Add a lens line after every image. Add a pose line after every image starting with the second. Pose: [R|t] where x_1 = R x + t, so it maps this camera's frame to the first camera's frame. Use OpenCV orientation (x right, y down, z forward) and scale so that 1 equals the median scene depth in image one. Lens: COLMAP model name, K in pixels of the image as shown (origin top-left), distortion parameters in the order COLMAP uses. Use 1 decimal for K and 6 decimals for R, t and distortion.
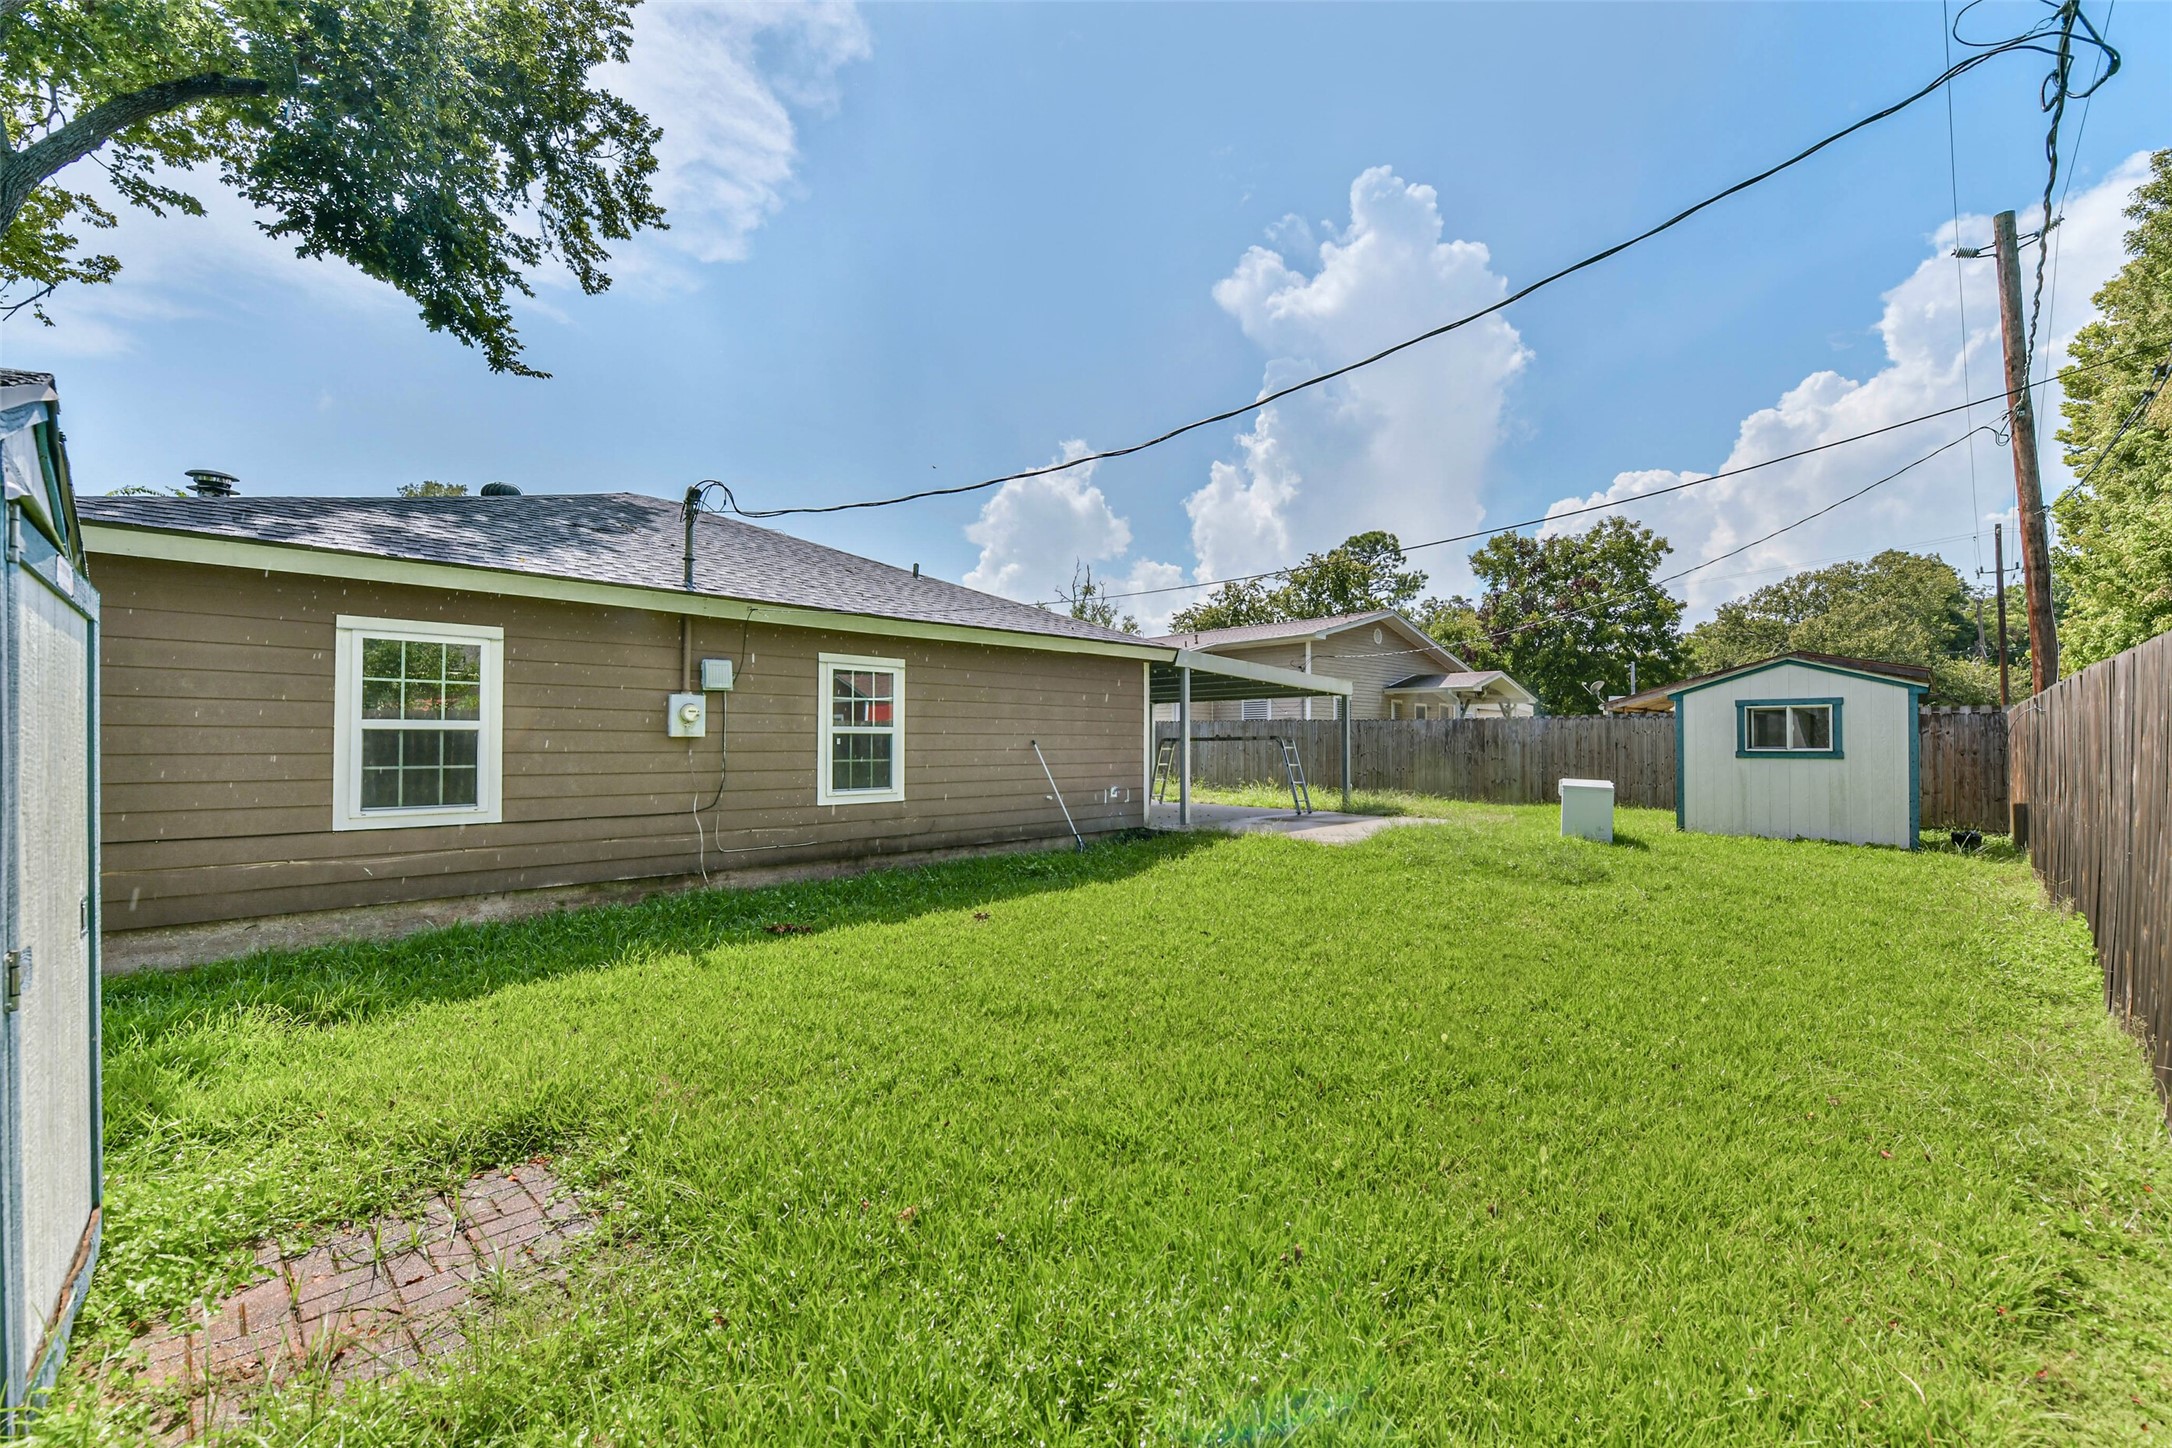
lens RADIAL K [[837.8, 0, 1091.2], [0, 837.8, 727.8], [0, 0, 1]] dist [0.058712, -0.017923]
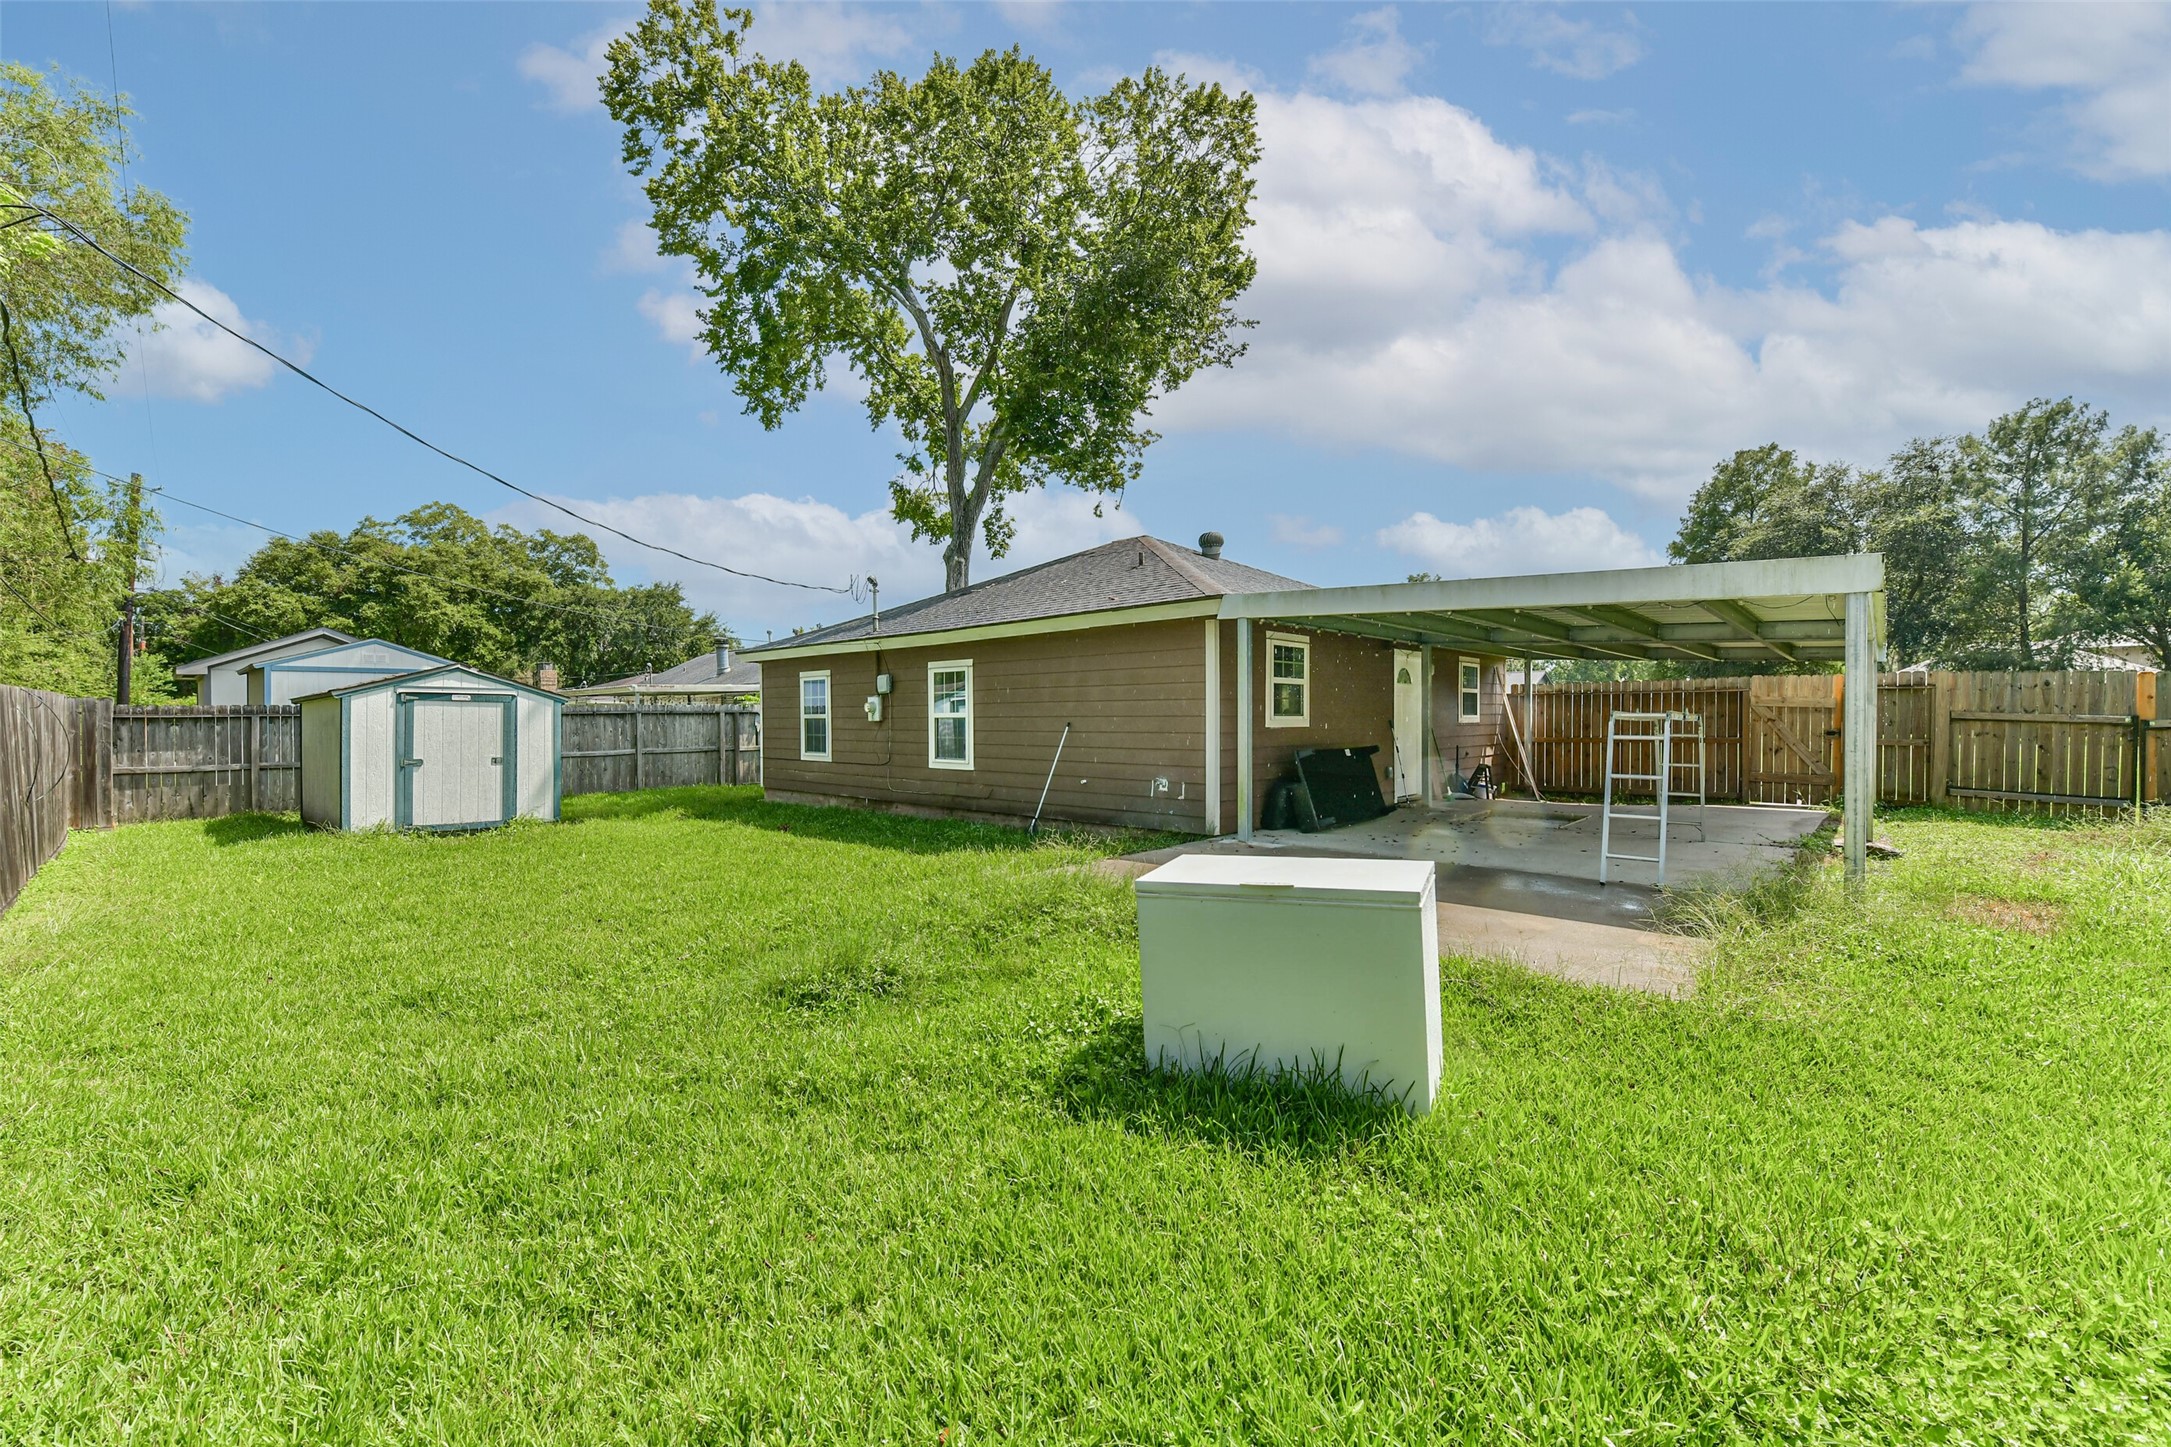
lens RADIAL K [[837.5, 0, 1090.7], [0, 837.5, 727.3], [0, 0, 1]] dist [0.058712, -0.017923]
pose [[0.092994, 0.004583, -0.995656, 1.121421], [0.015371, 0.999864, 0.006038, 0.018043], [0.995548, -0.015865, 0.092911, 1.127606]]
